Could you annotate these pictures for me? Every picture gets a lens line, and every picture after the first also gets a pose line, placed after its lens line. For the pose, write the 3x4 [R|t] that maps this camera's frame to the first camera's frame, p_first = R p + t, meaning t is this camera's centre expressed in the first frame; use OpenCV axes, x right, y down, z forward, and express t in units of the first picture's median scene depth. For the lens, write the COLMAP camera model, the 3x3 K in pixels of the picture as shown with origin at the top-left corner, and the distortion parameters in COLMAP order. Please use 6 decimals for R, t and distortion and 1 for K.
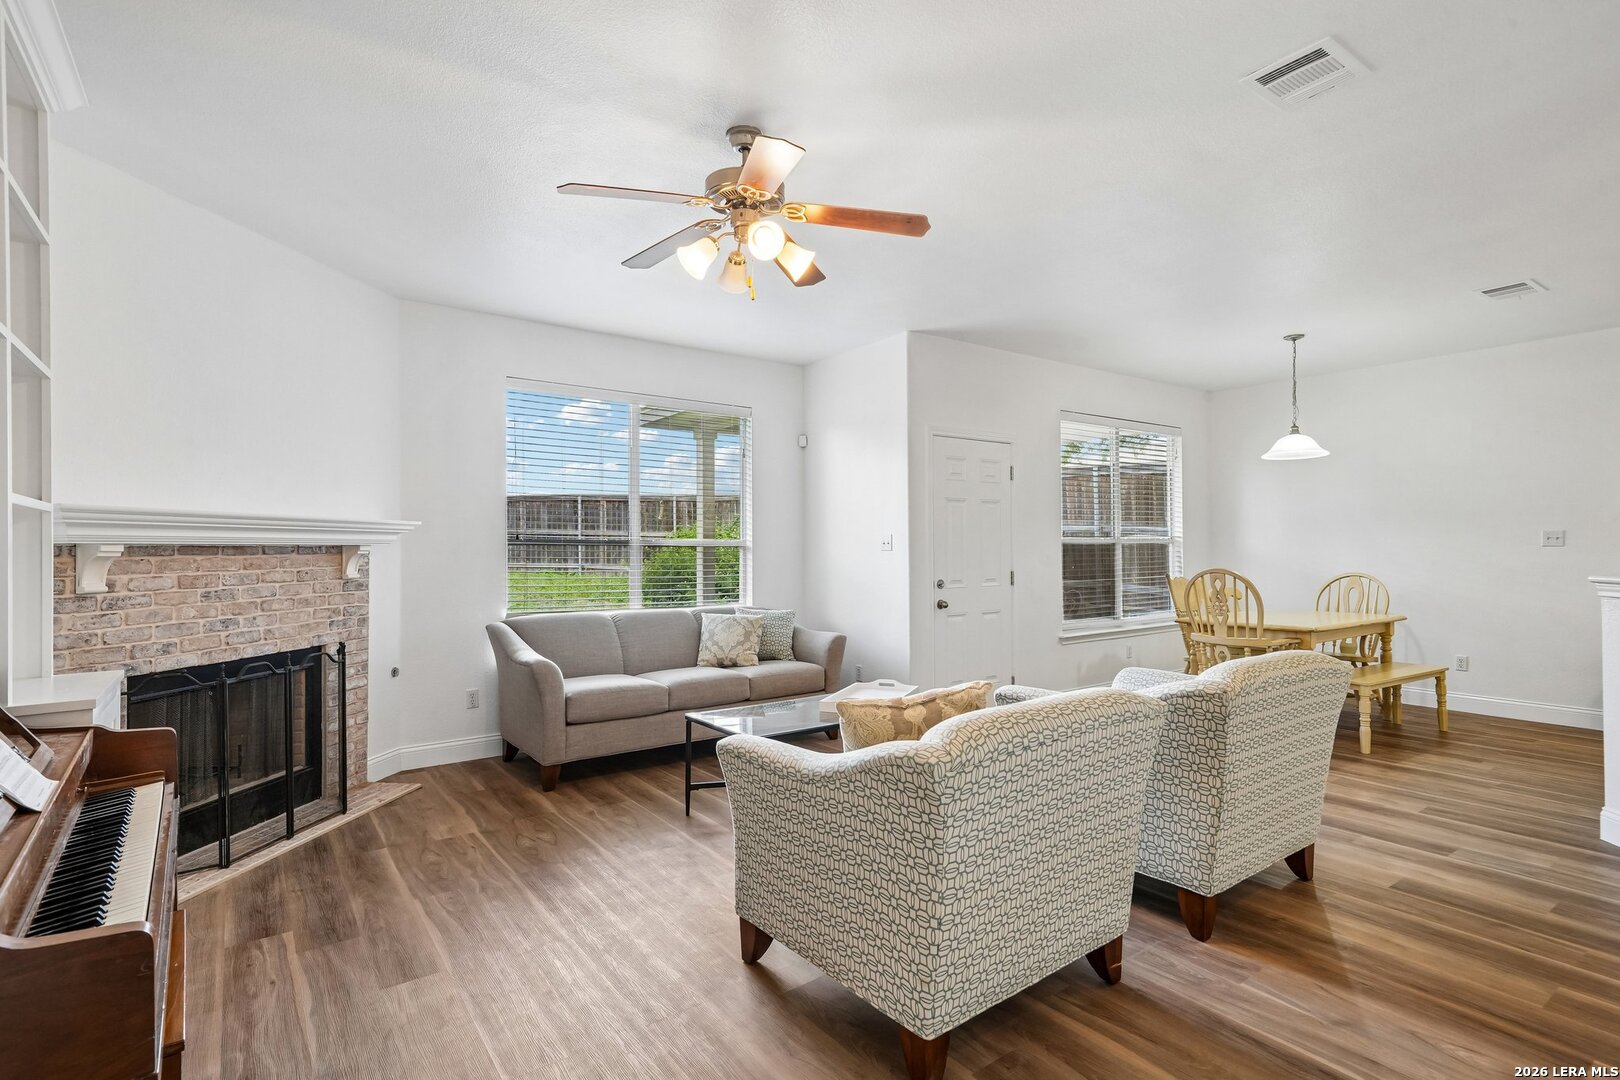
lens RADIAL K [[770.2, 0, 788.9], [0, 770.2, 545.3], [0, 0, 1]] dist [0.008592, 0.003714]
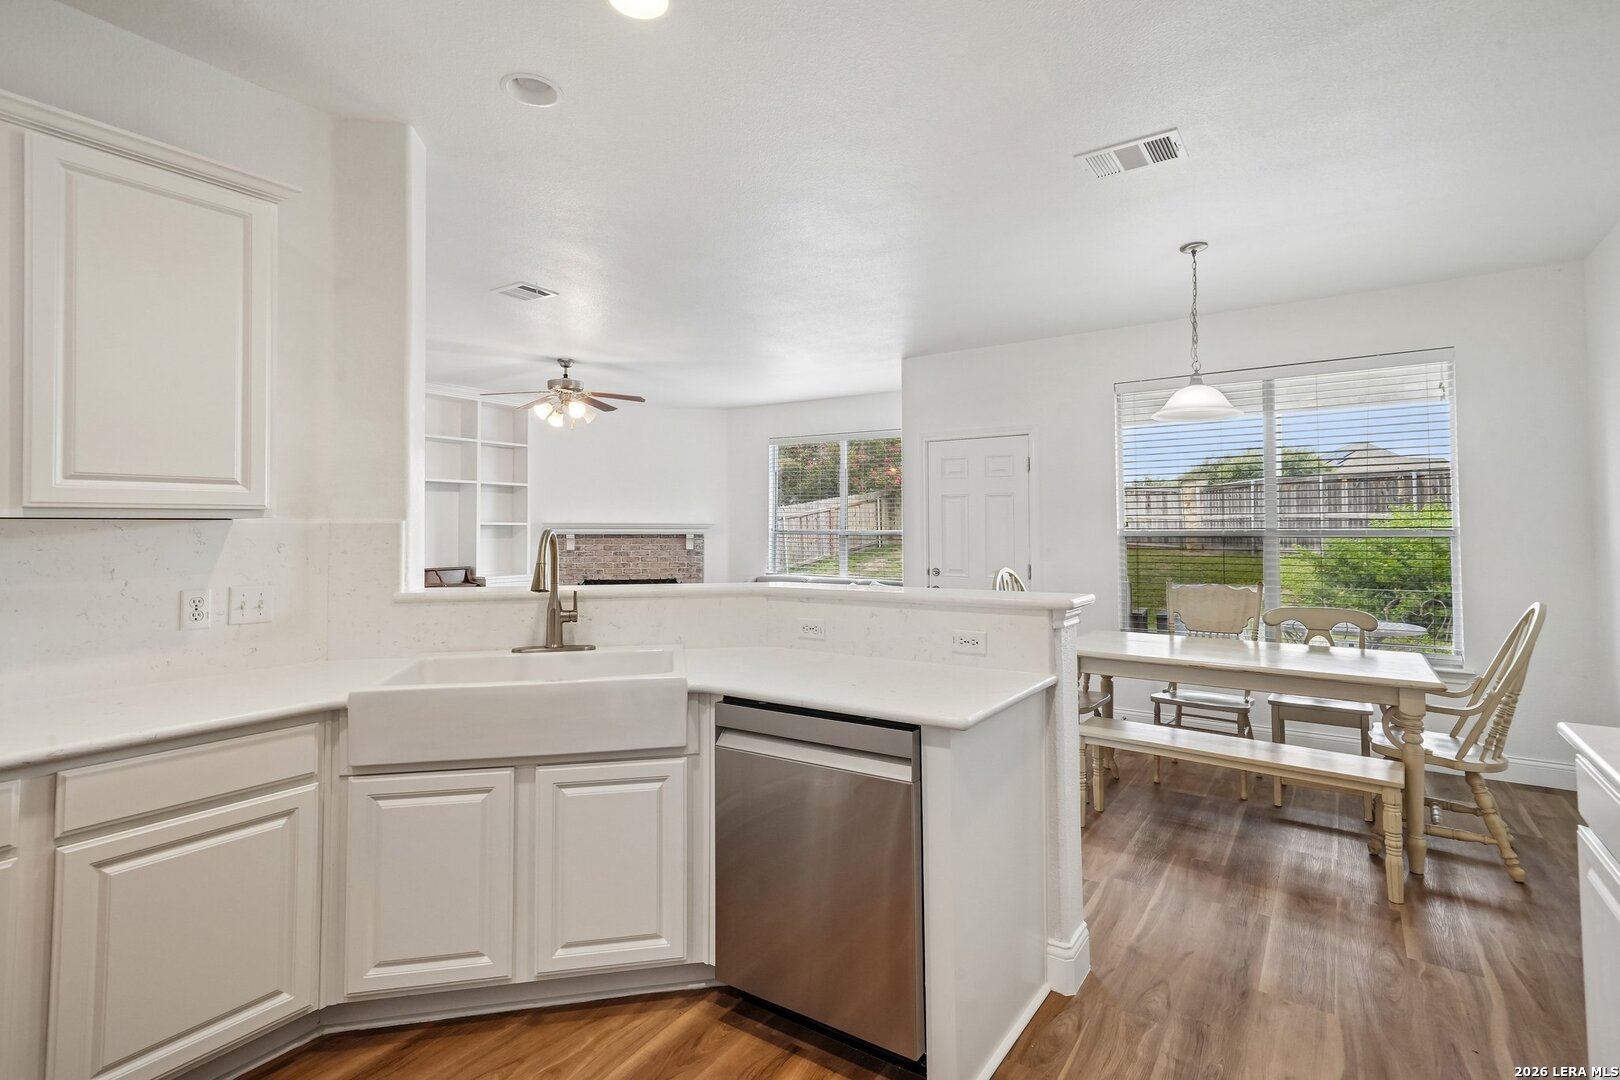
lens RADIAL K [[770.2, 0, 819.1], [0, 770.2, 508.8], [0, 0, 1]] dist [0.008592, 0.003714]
pose [[0.357159, -0.020240, -0.933824, 1.569721], [0.002190, 0.999781, -0.020832, -0.024808], [0.934041, 0.005396, 0.357125, 0.581534]]
